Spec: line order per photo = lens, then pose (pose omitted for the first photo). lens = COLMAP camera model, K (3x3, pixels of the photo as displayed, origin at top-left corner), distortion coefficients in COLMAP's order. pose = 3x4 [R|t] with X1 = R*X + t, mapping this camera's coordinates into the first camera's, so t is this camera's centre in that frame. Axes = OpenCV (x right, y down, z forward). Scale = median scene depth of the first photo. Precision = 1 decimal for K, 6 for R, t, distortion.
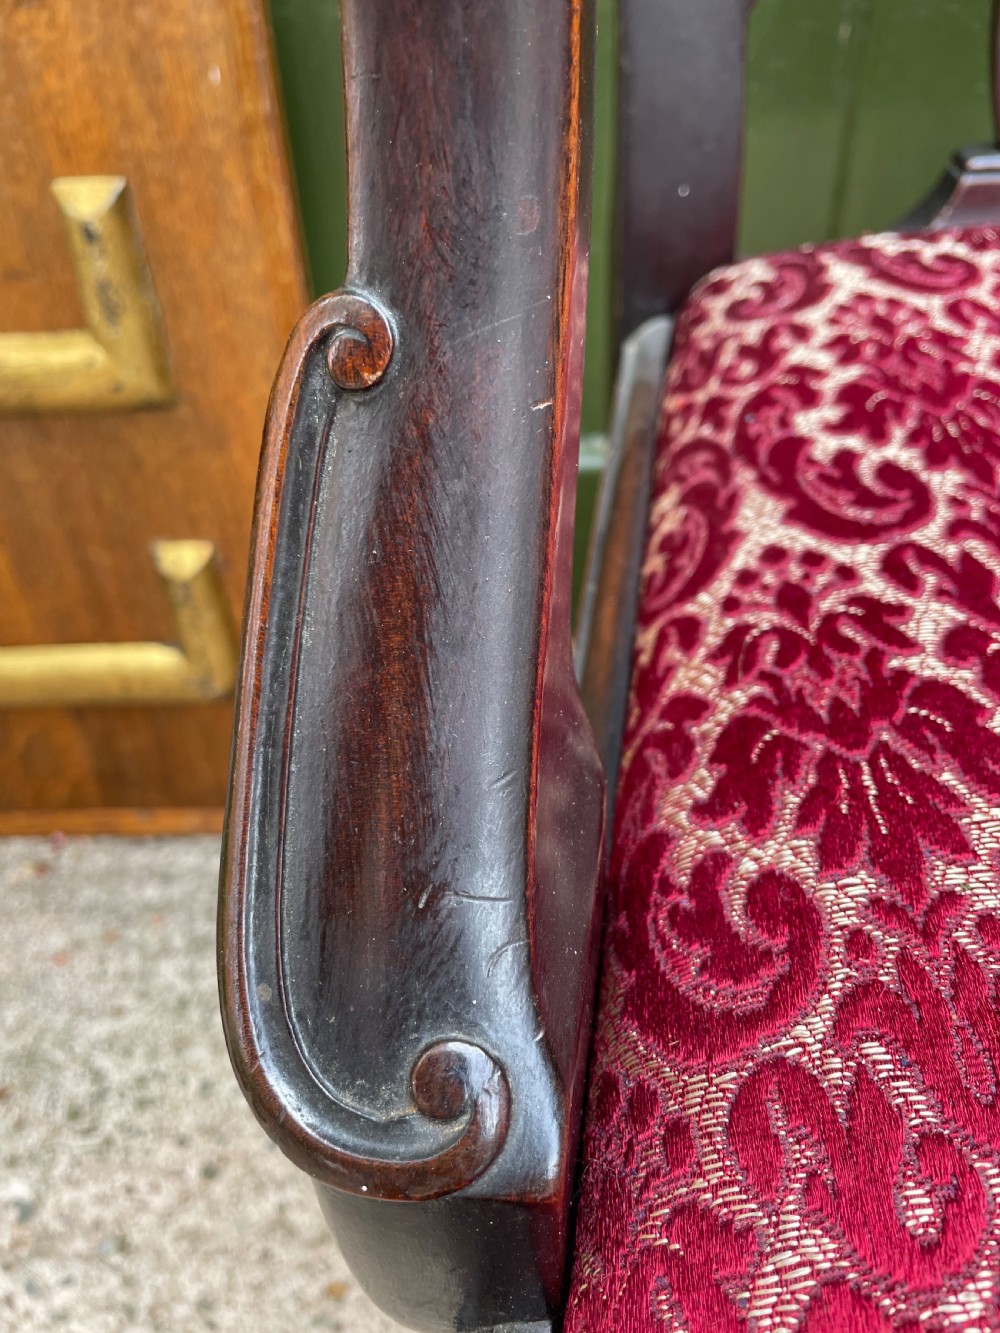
lens RADIAL K [[1035.5, 0, 491.8], [0, 1035.5, 678.4], [0, 0, 1]] dist [0.003895, -0.050399]
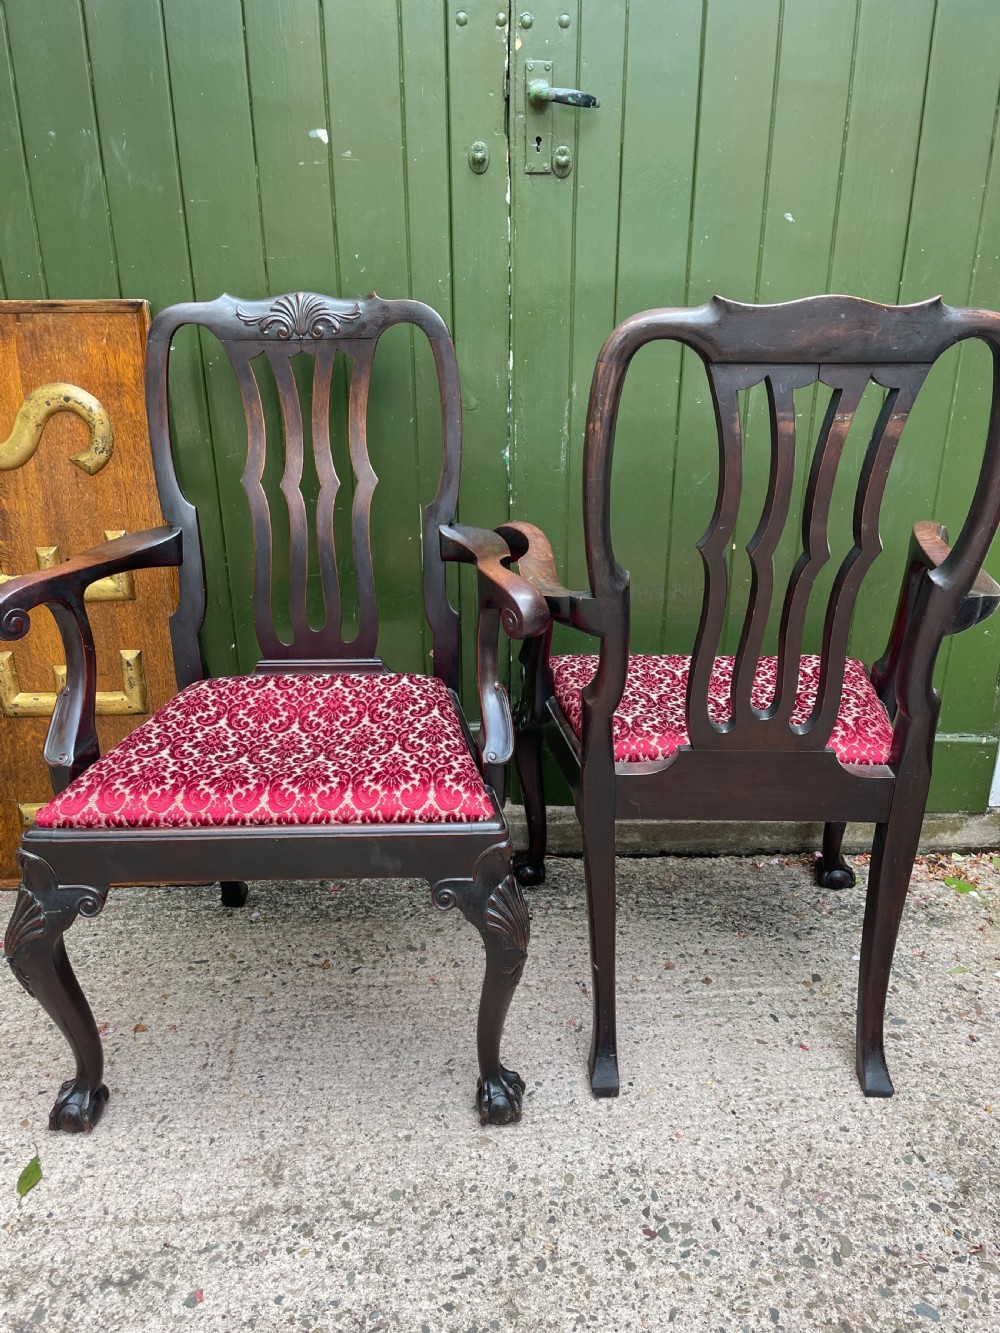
lens RADIAL K [[1015.1, 0, 498.1], [0, 1015.1, 676.4], [0, 0, 1]] dist [0.070313, -0.104531]
pose [[0.998274, 0.021614, 0.054609, 0.623158], [-0.001219, 0.937240, -0.348682, 0.756037], [-0.058718, 0.348013, 0.935649, -2.136020]]
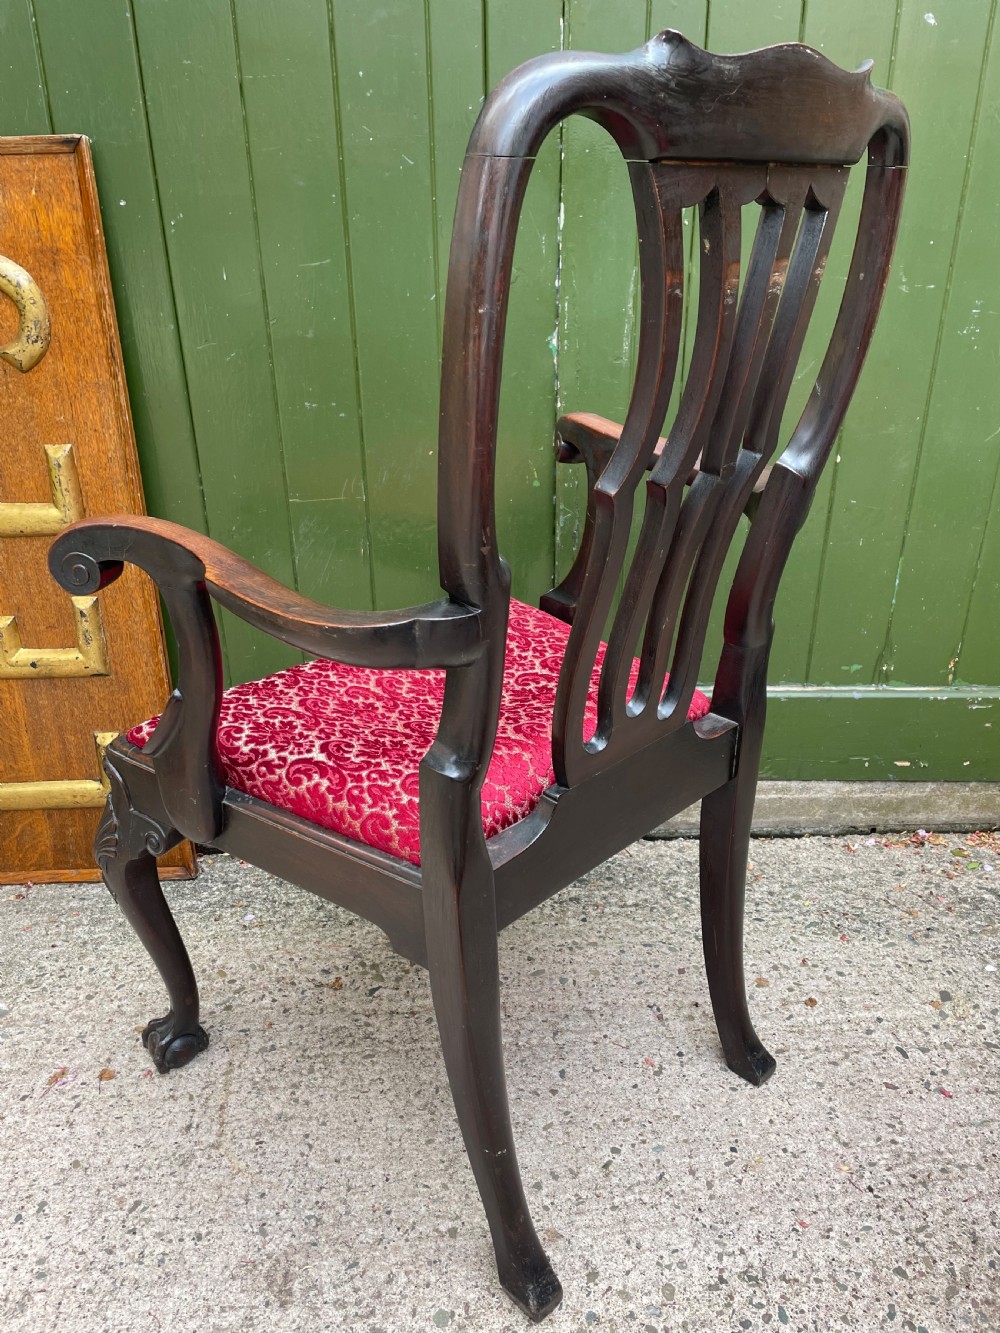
lens RADIAL K [[1015.1, 0, 493.2], [0, 1015.1, 672.3], [0, 0, 1]] dist [0.070313, -0.104531]
pose [[0.998246, 0.008322, 0.058616, 0.520171], [0.009168, 0.956400, -0.291915, 0.502347], [-0.058490, 0.291941, 0.954646, -1.552185]]
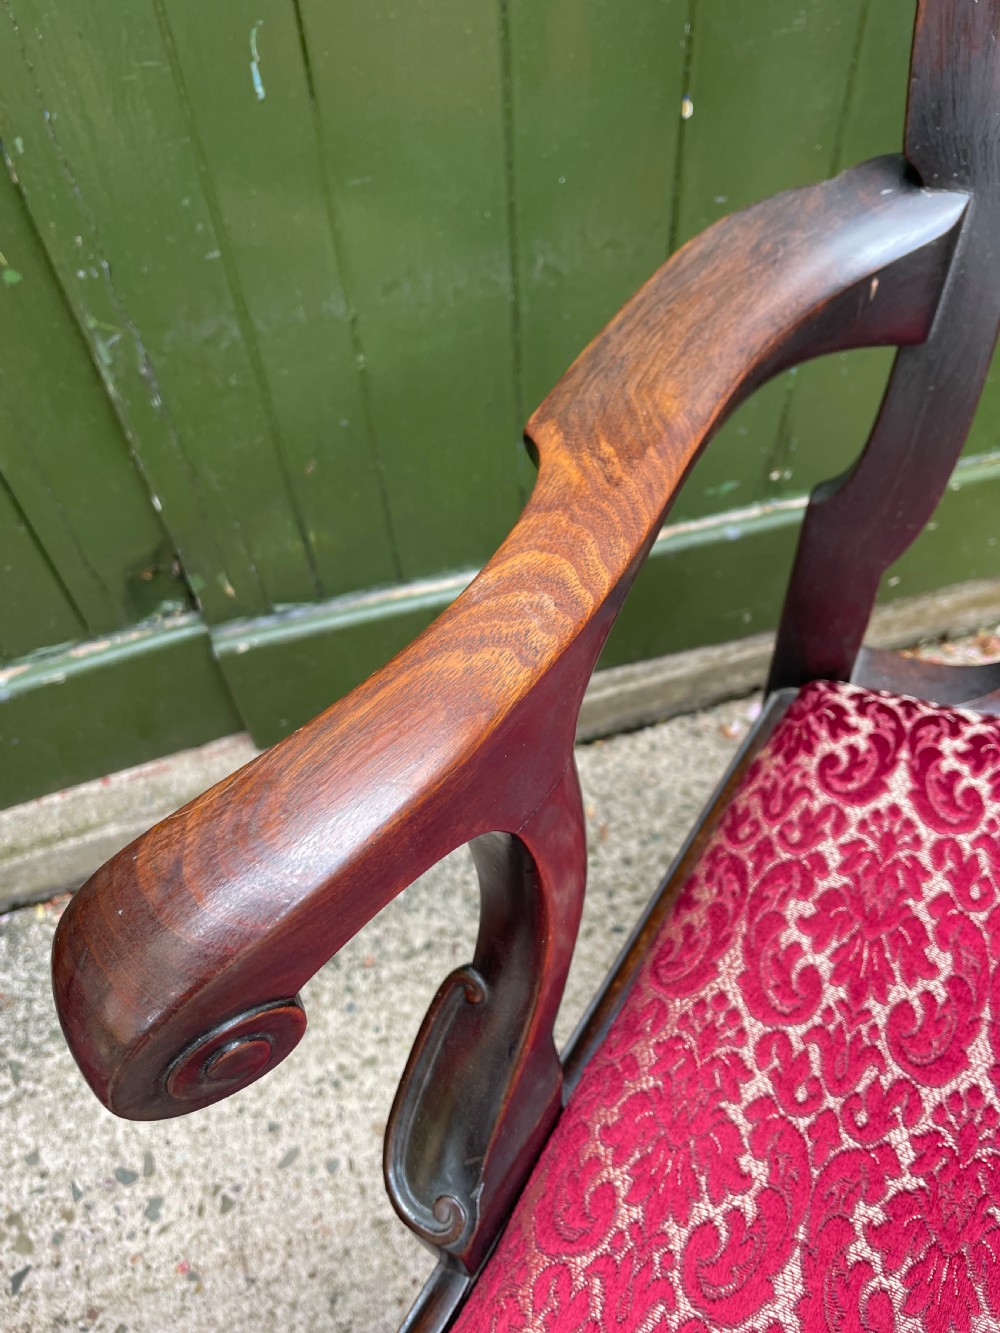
lens RADIAL K [[1014.8, 0, 493.6], [0, 1014.8, 664.8], [0, 0, 1]] dist [0.067550, -0.101017]
pose [[0.948625, -0.251858, 0.191516, 0.963366], [0.221754, 0.960979, 0.165362, -0.410335], [-0.225691, -0.114397, 0.967459, -0.408808]]
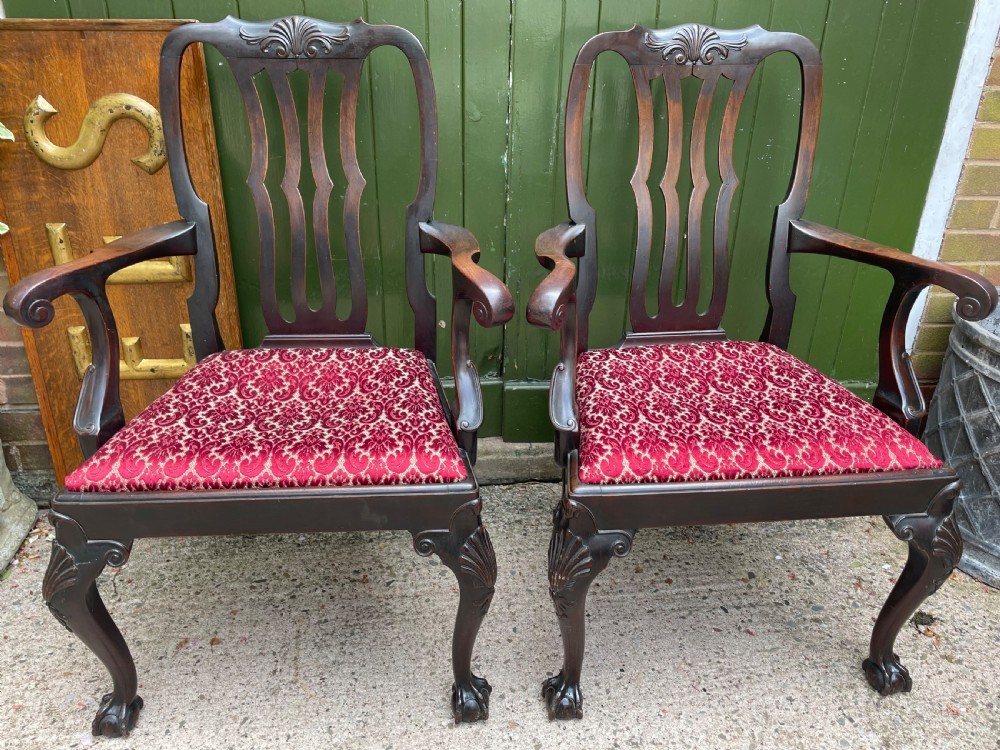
lens RADIAL K [[761.5, 0, 505.5], [0, 761.5, 371.1], [0, 0, 1]] dist [0.070313, -0.104531]
pose [[0.989227, 0.002804, 0.146362, 0.390338], [0.039060, 0.958513, -0.282360, 0.580148], [-0.141082, 0.285035, 0.948077, -1.915658]]
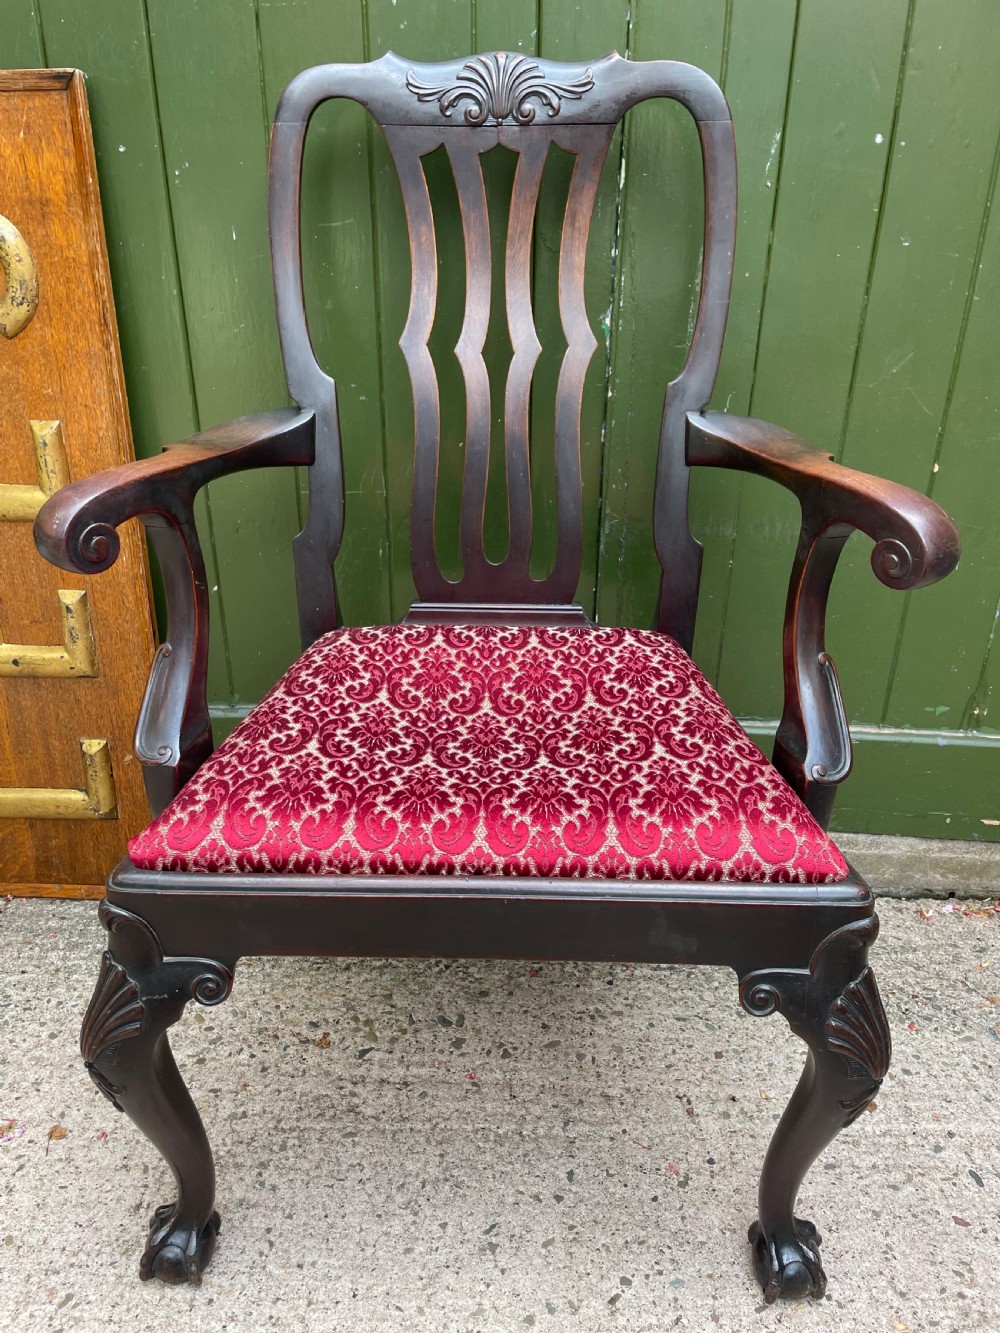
lens RADIAL K [[1014.8, 0, 487.8], [0, 1014.8, 670.4], [0, 0, 1]] dist [0.067550, -0.101017]
pose [[0.998322, 0.057688, -0.005033, 0.609341], [-0.056783, 0.958173, -0.280500, 0.331460], [-0.011359, 0.280316, 0.959841, -1.278453]]
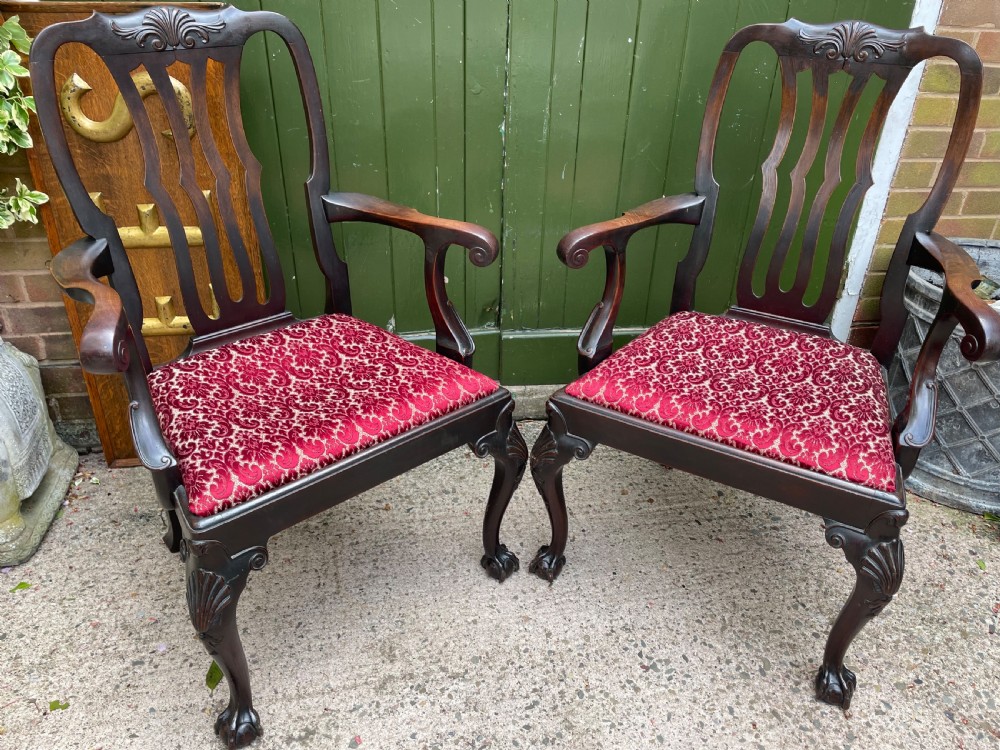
lens RADIAL K [[761.5, 0, 513.0], [0, 761.5, 375.4], [0, 0, 1]] dist [0.070313, -0.104531]
pose [[0.978806, -0.030192, 0.202551, 0.176372], [0.072075, 0.976580, -0.202725, 0.645354], [-0.191687, 0.213028, 0.958058, -2.239340]]
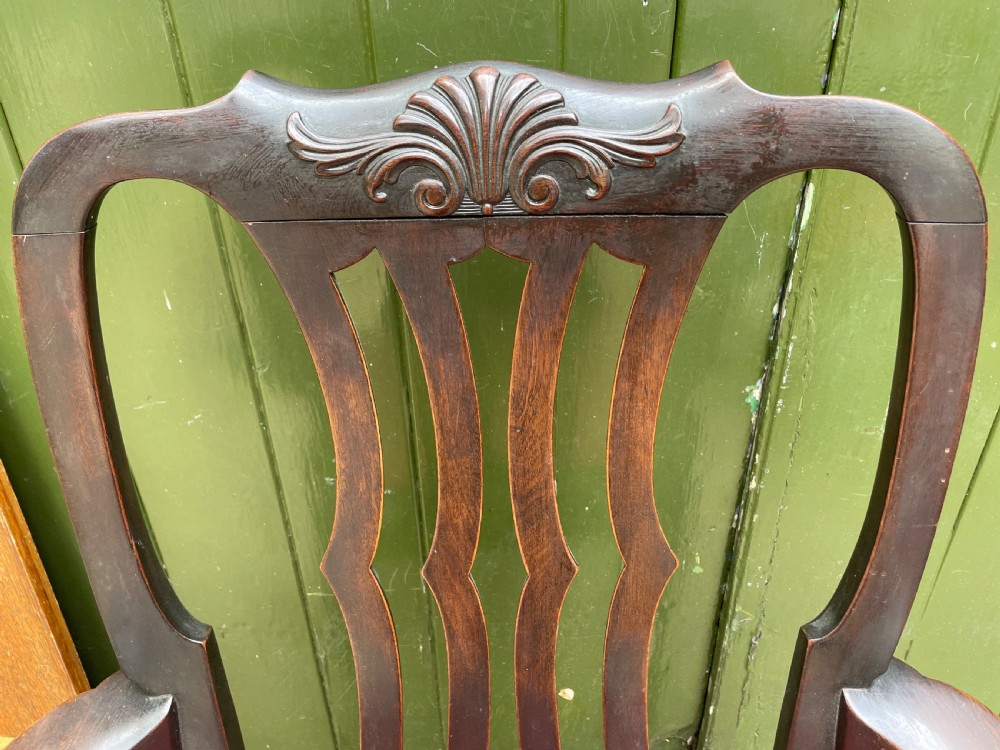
lens RADIAL K [[761.5, 0, 507.9], [0, 761.5, 378.2], [0, 0, 1]] dist [0.070313, -0.104531]
pose [[0.996471, -0.011552, 0.083140, 0.055886], [0.026819, 0.982383, -0.184946, -0.789722], [-0.079539, 0.186523, 0.979226, -0.467996]]
